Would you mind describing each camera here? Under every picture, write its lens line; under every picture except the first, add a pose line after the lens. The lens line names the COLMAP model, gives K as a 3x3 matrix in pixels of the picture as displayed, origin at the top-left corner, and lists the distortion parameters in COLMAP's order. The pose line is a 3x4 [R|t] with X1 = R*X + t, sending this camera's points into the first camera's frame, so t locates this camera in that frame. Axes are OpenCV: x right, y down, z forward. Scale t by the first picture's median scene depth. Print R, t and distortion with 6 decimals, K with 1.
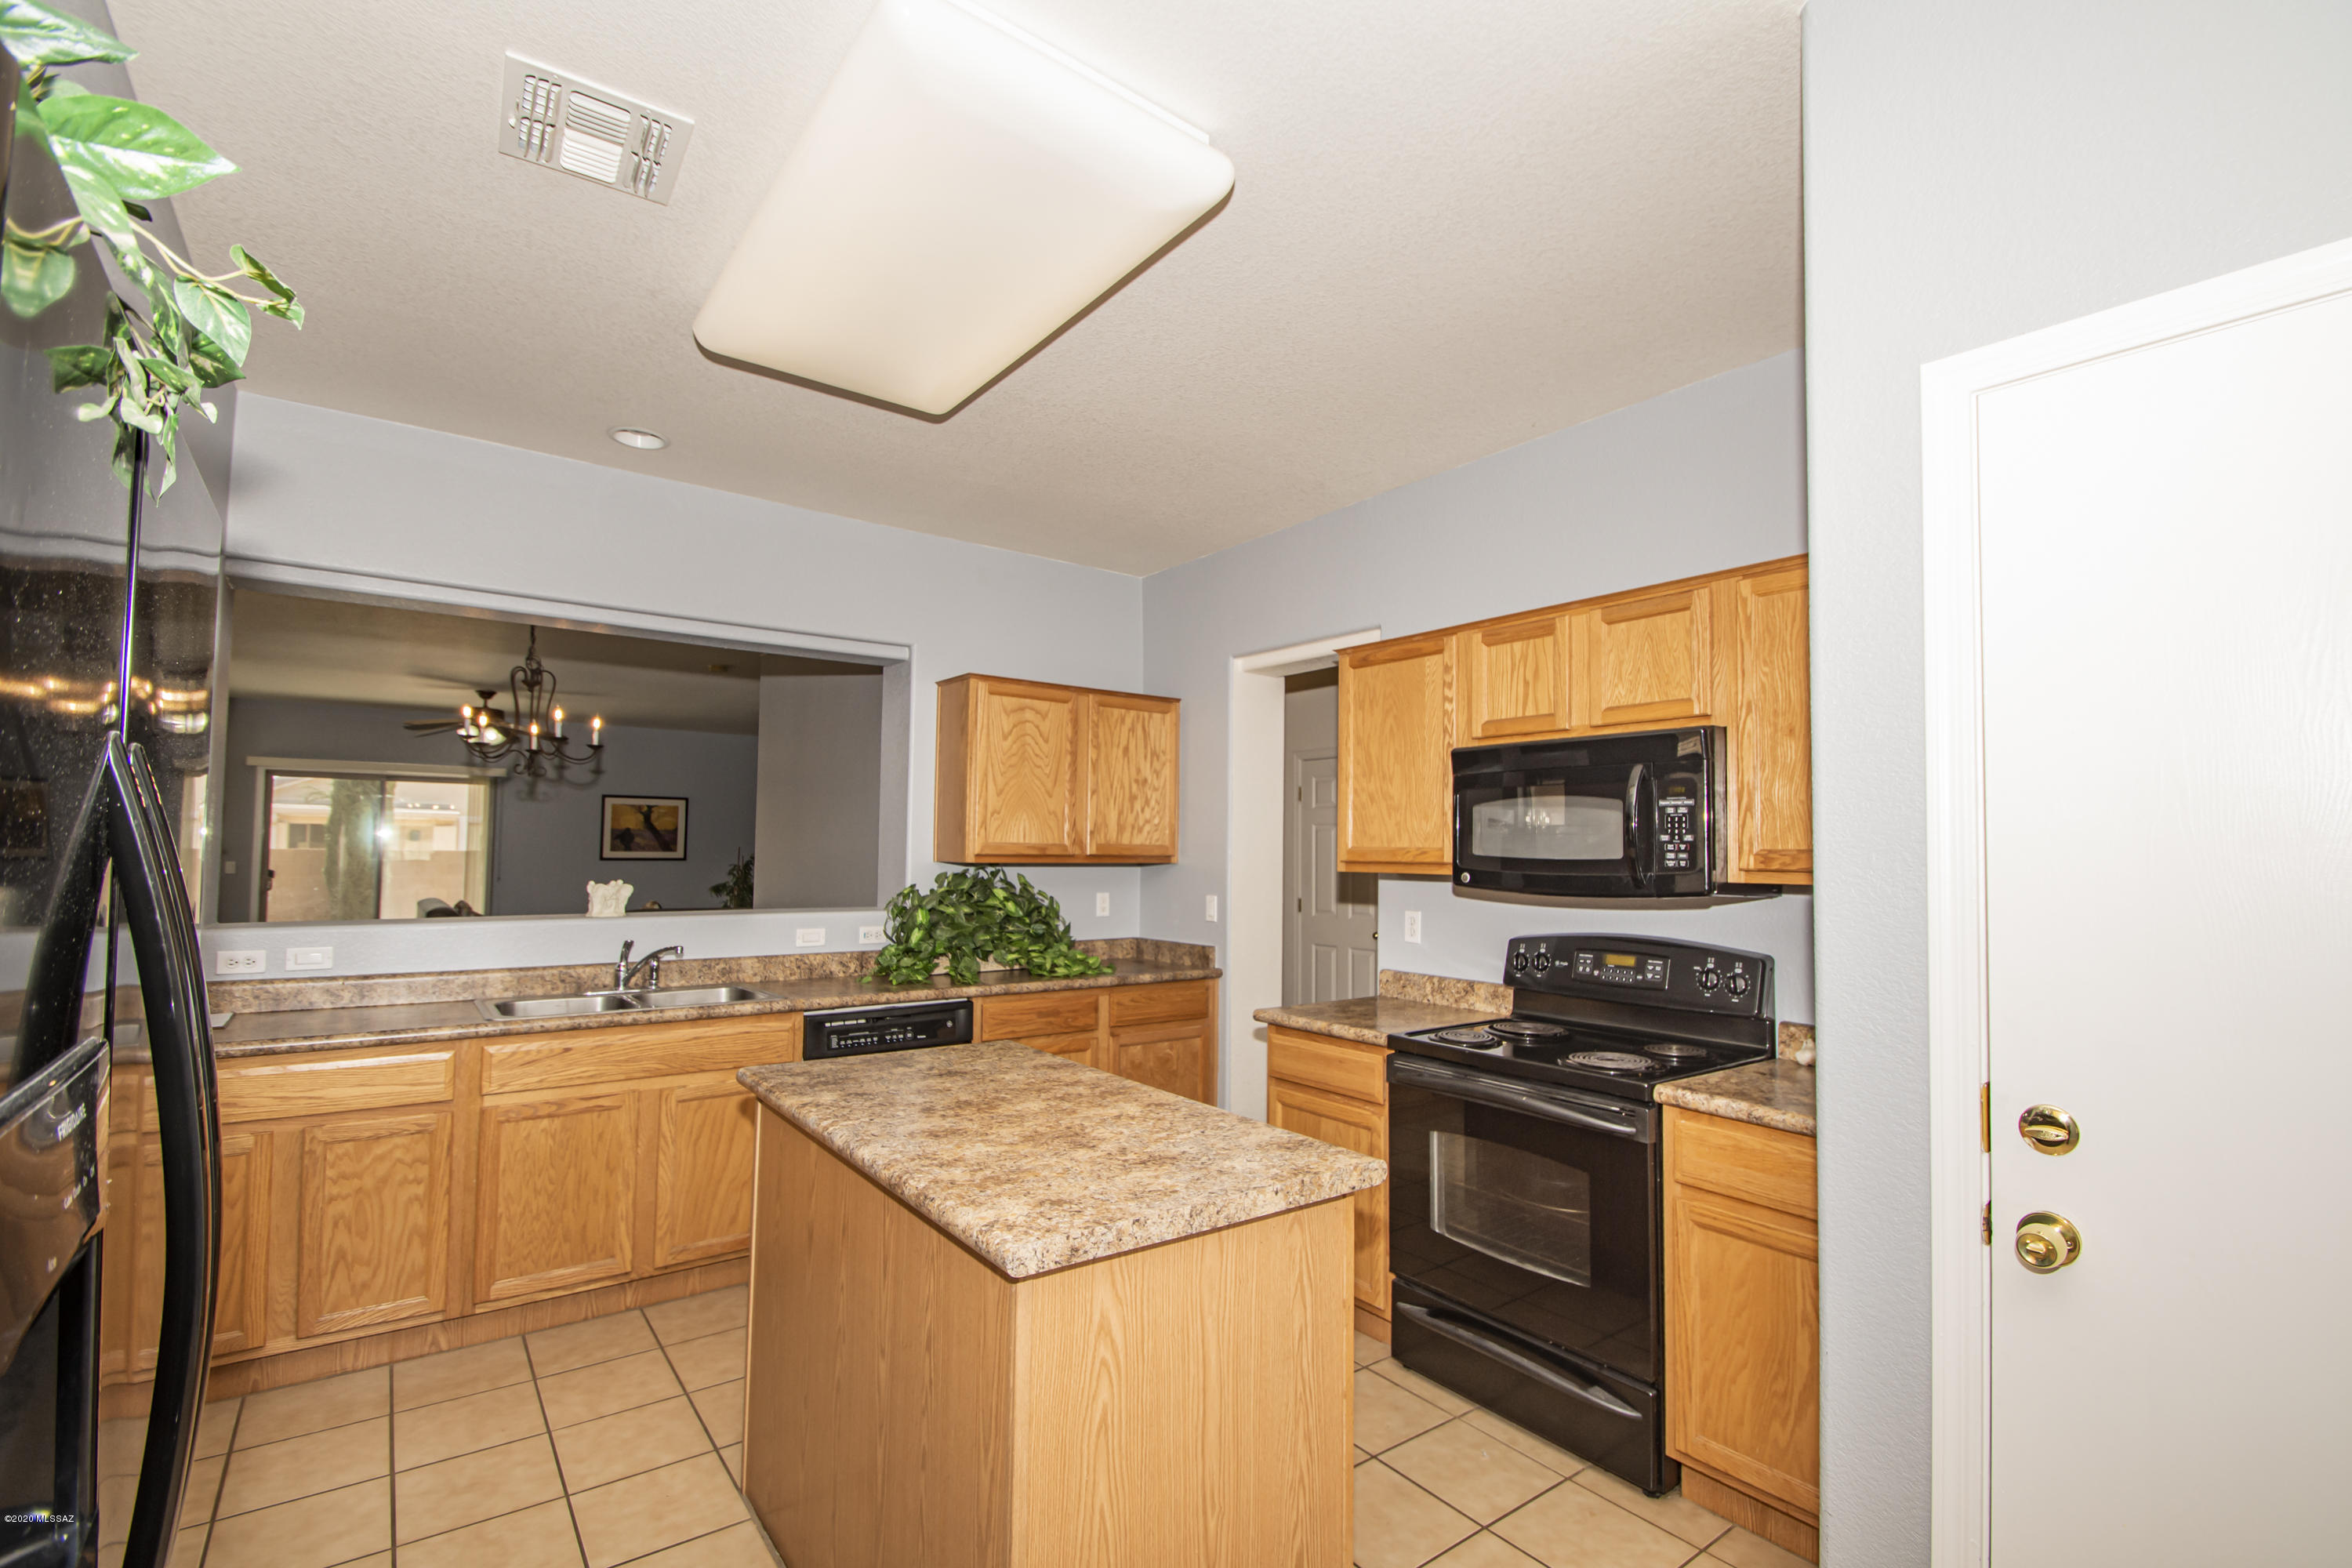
lens RADIAL K [[1018.6, 0, 1159.1], [0, 1018.6, 813.1], [0, 0, 1]] dist [0.001421, -0.000384]
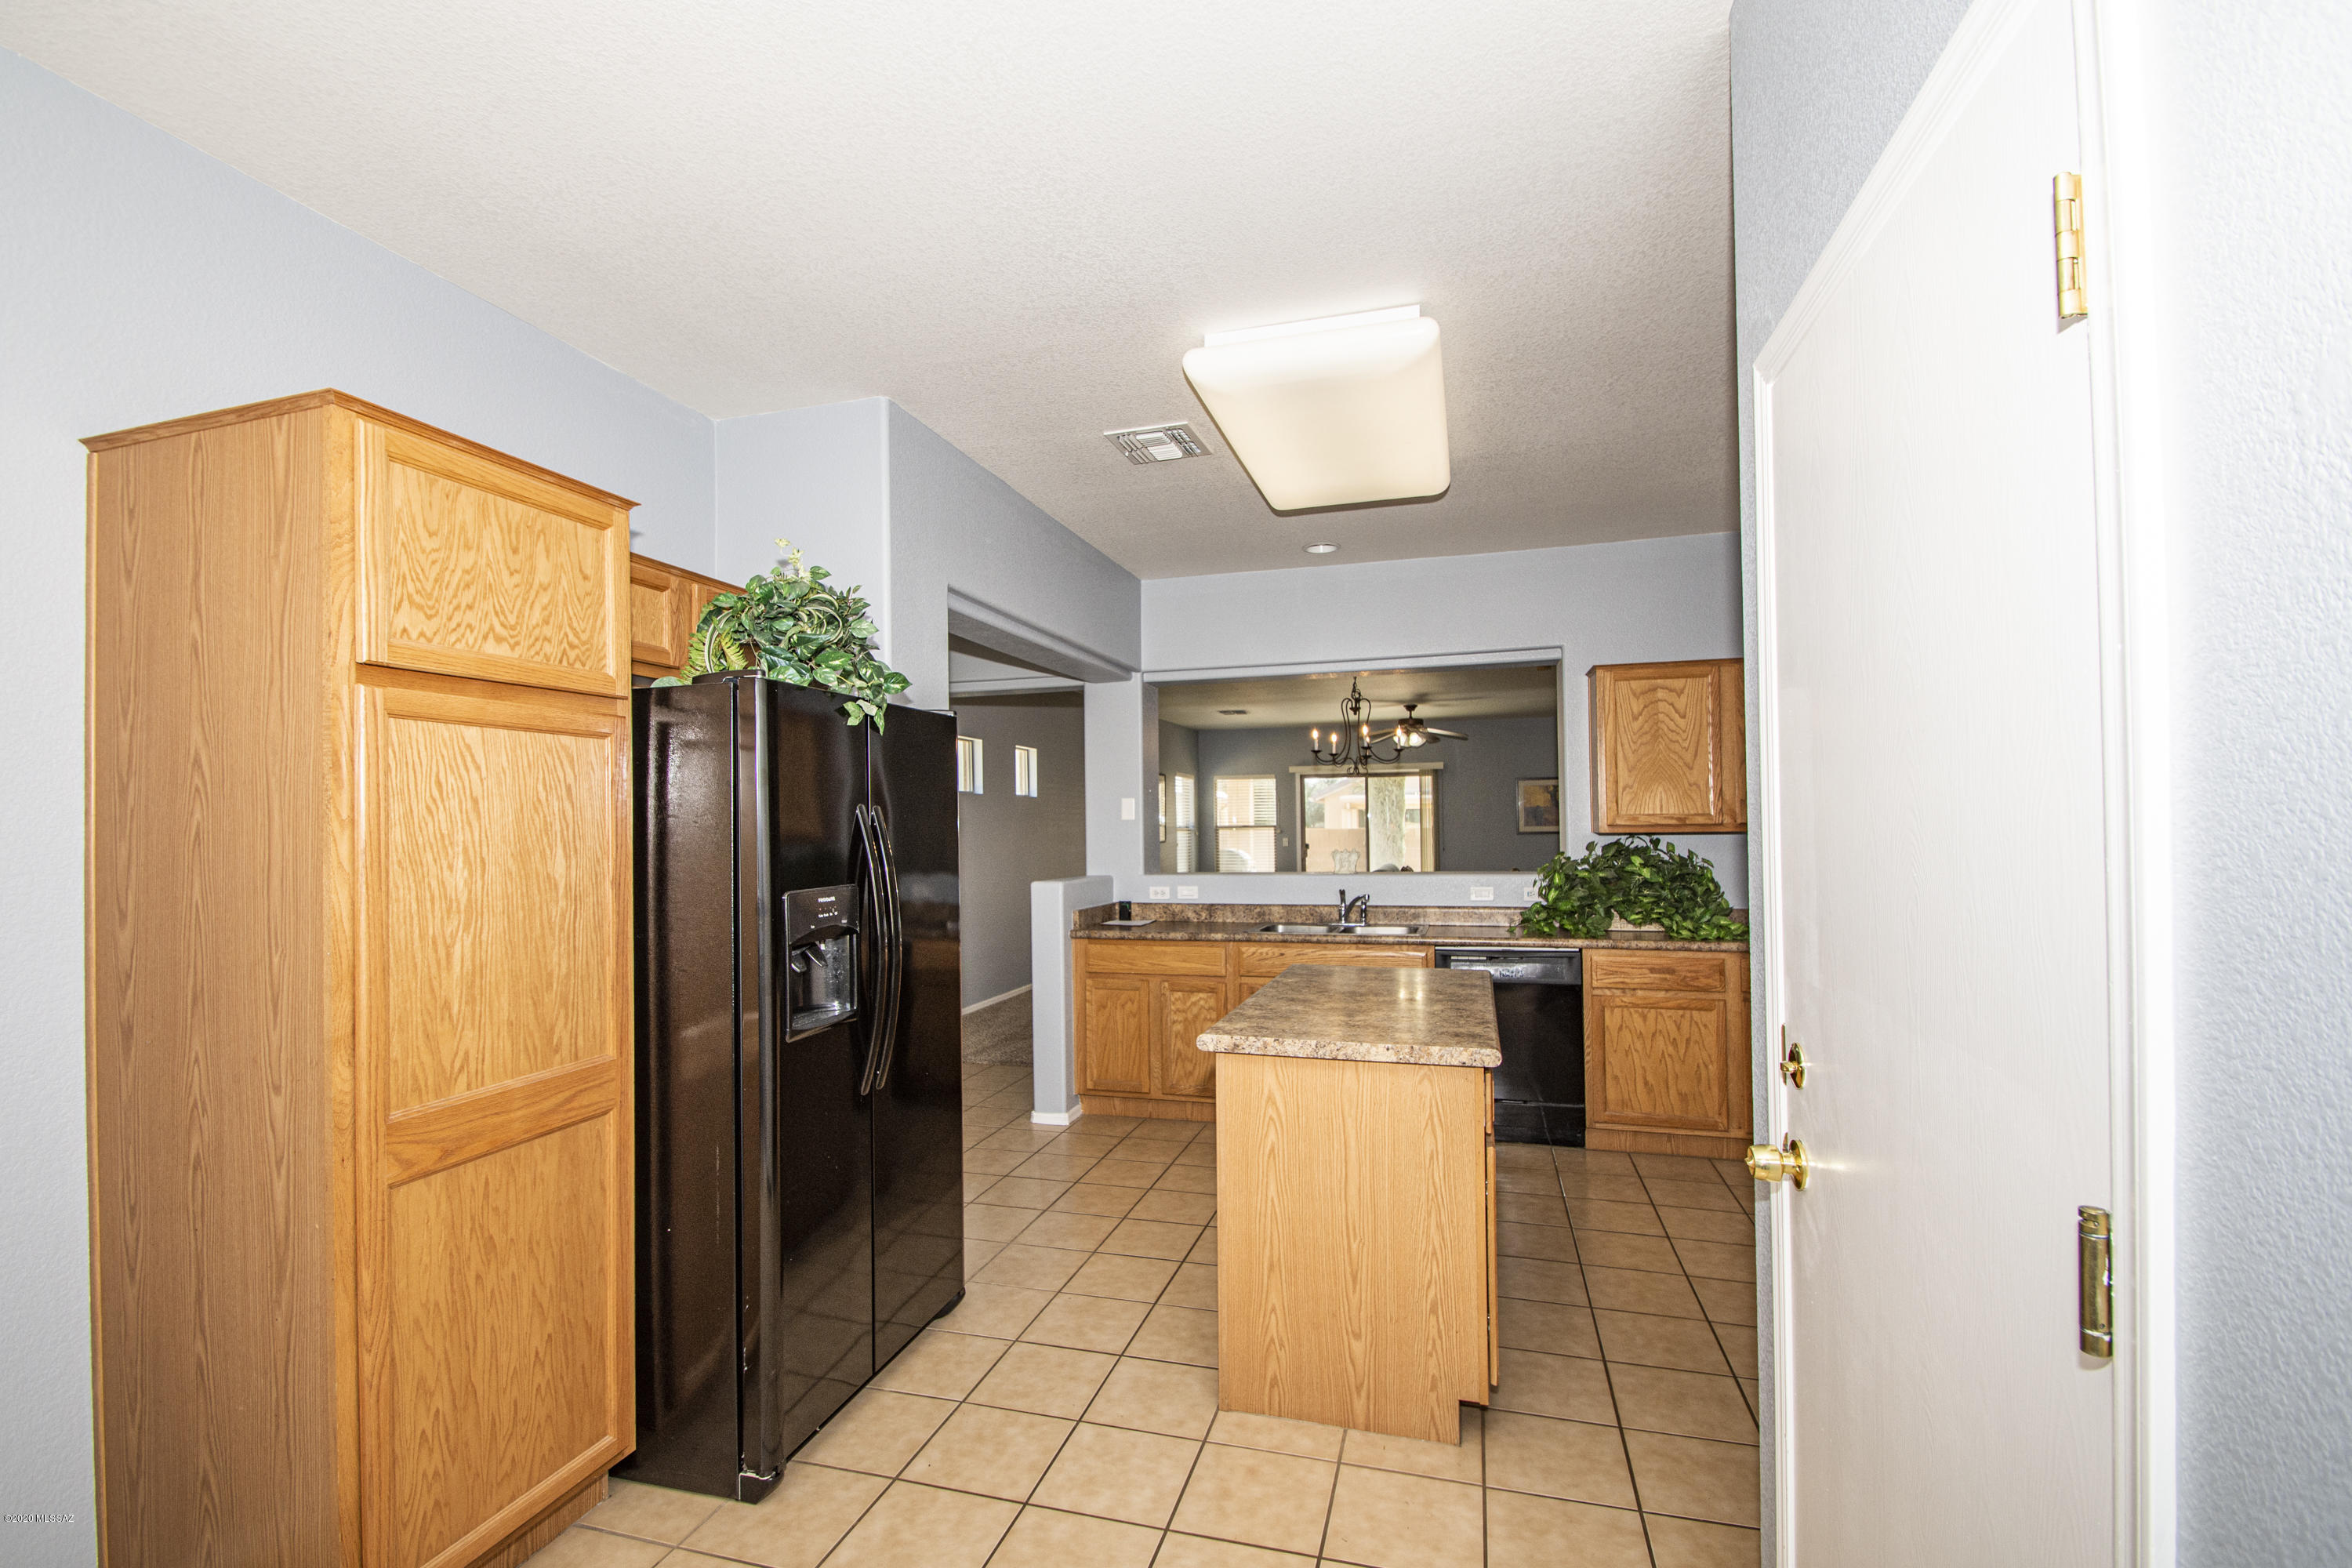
lens RADIAL K [[1034.3, 0, 1203.8], [0, 1034.3, 812.1], [0, 0, 1]] dist [0.008302, -0.013479]
pose [[0.619658, -0.028964, -0.784337, 0.490967], [0.049981, 0.998747, 0.002605, 0.000446], [0.783279, -0.040816, 0.620329, -0.067490]]
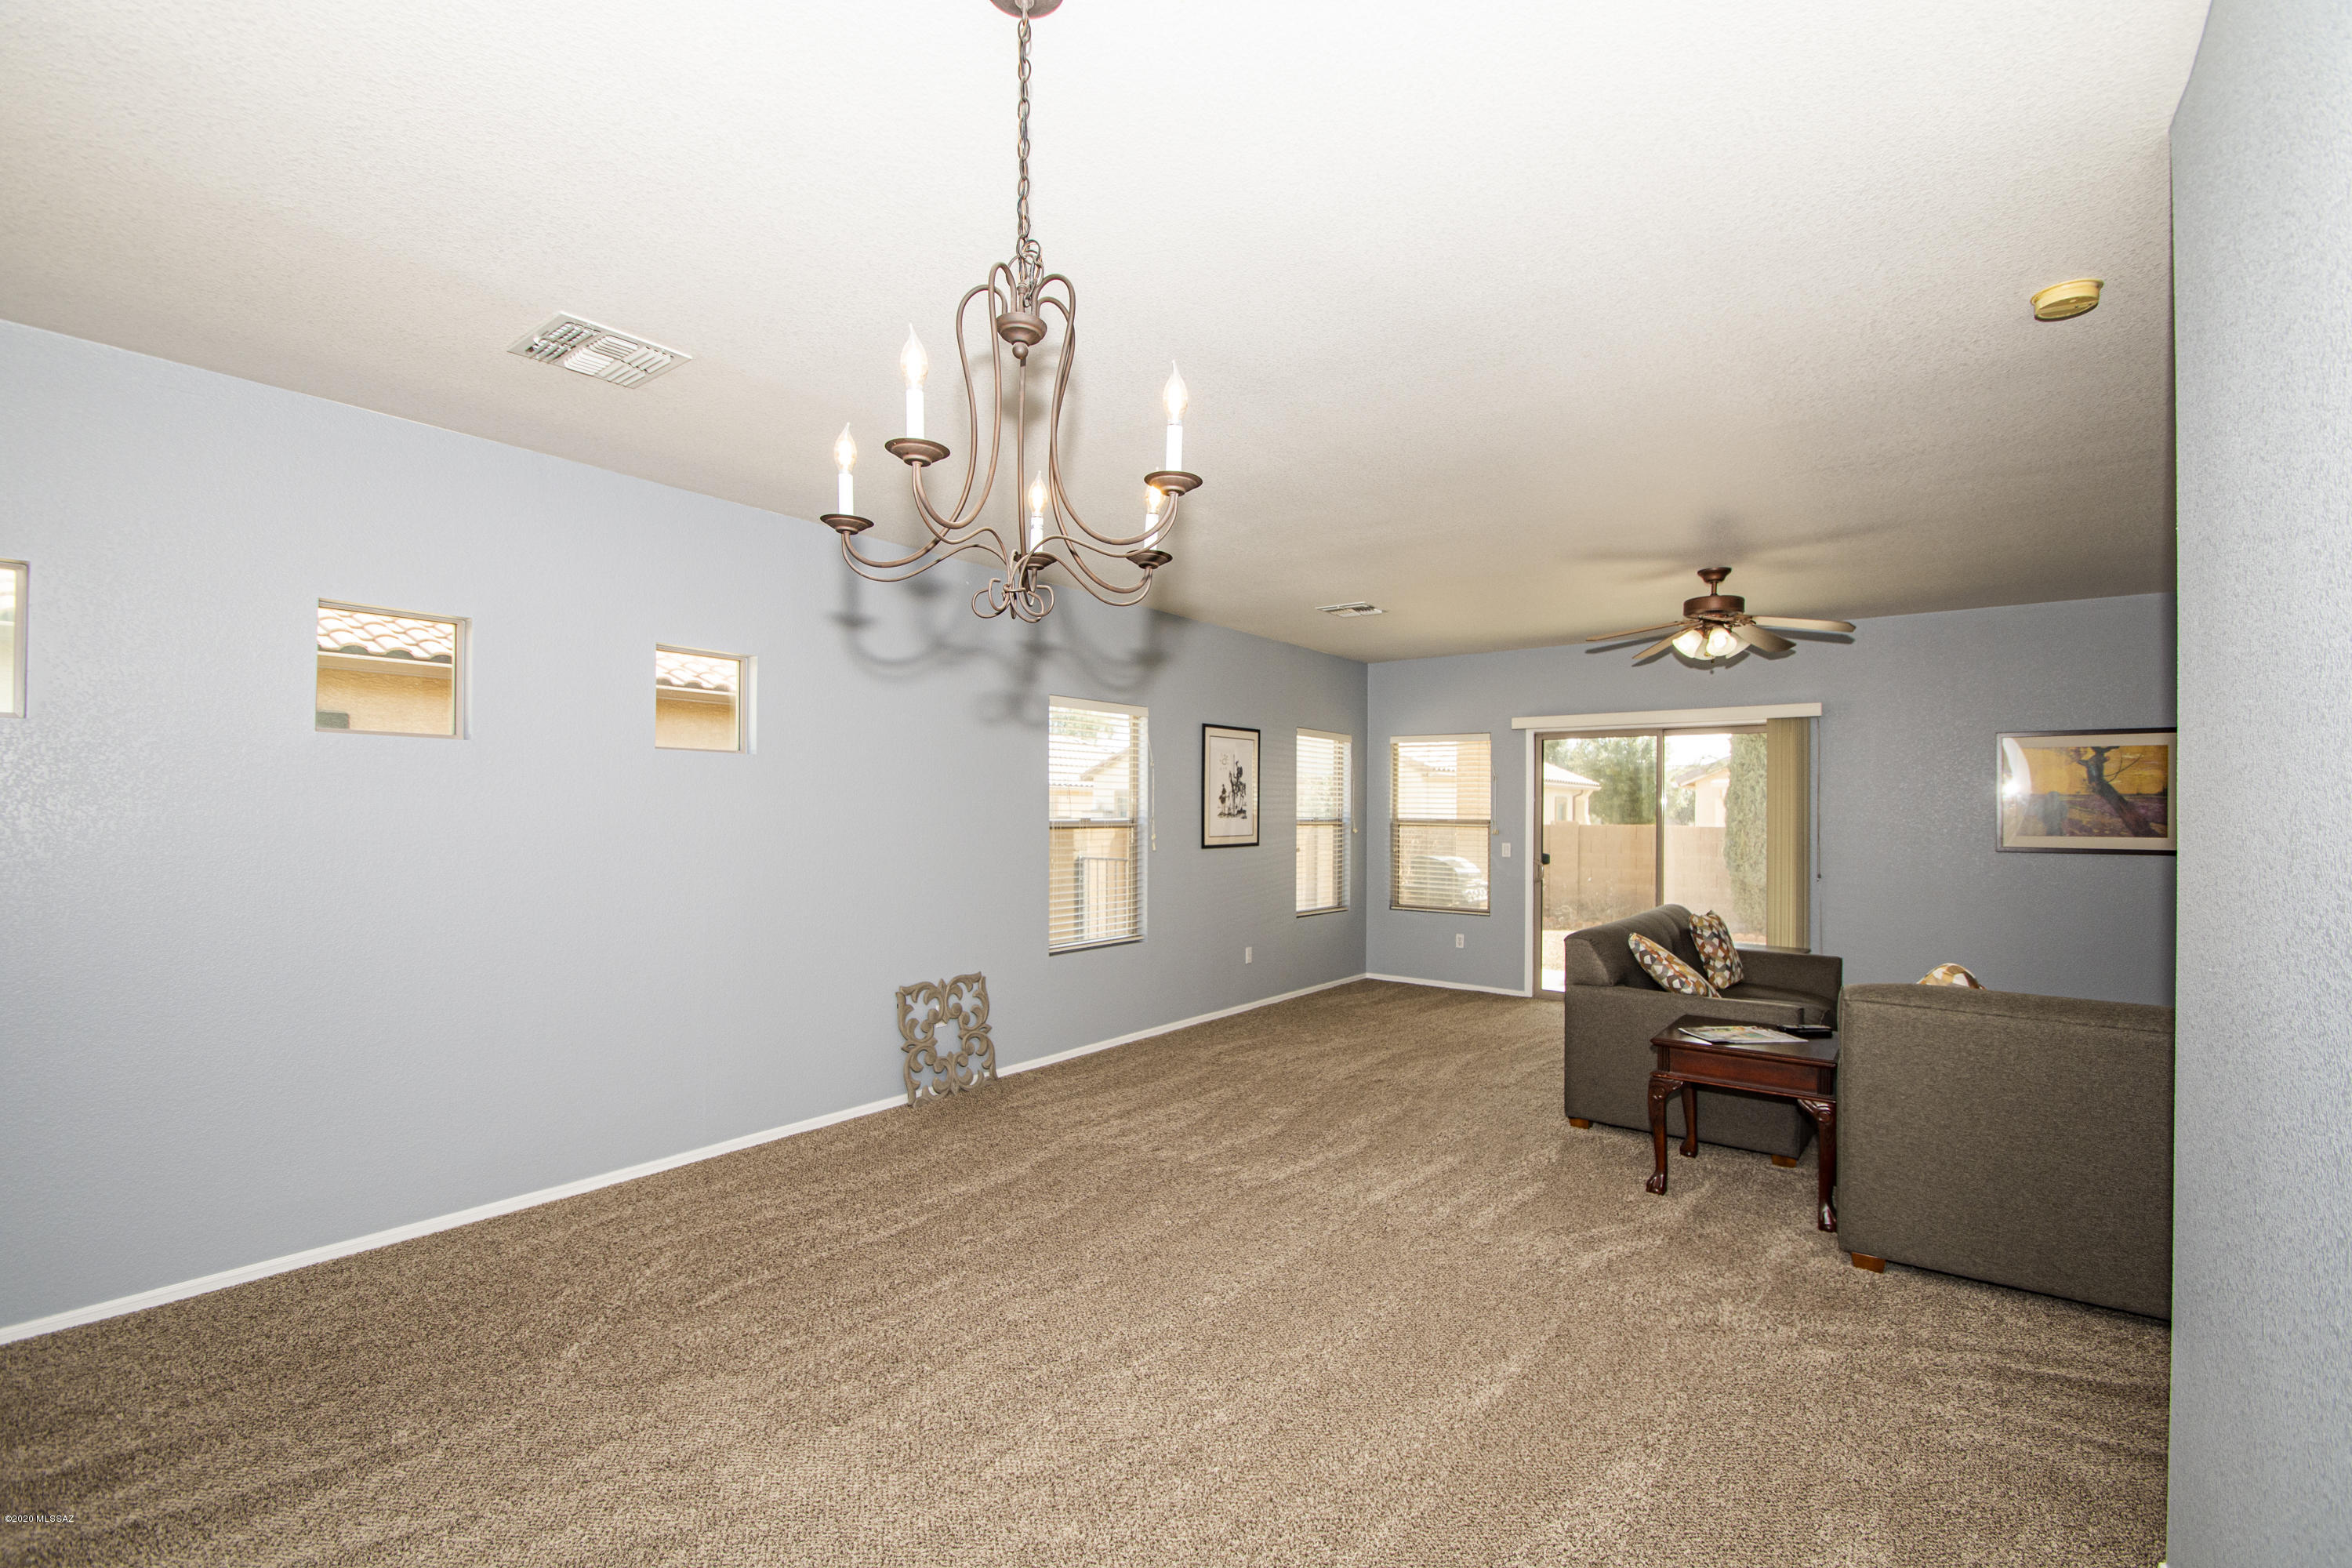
lens RADIAL K [[1034.3, 0, 1203.8], [0, 1034.3, 812.1], [0, 0, 1]] dist [0.008302, -0.013479]
pose [[0.284682, -0.008456, -0.958585, -0.403317], [0.032010, 0.999487, 0.000689, 0.032166], [0.958087, -0.030881, 0.284807, 1.292623]]
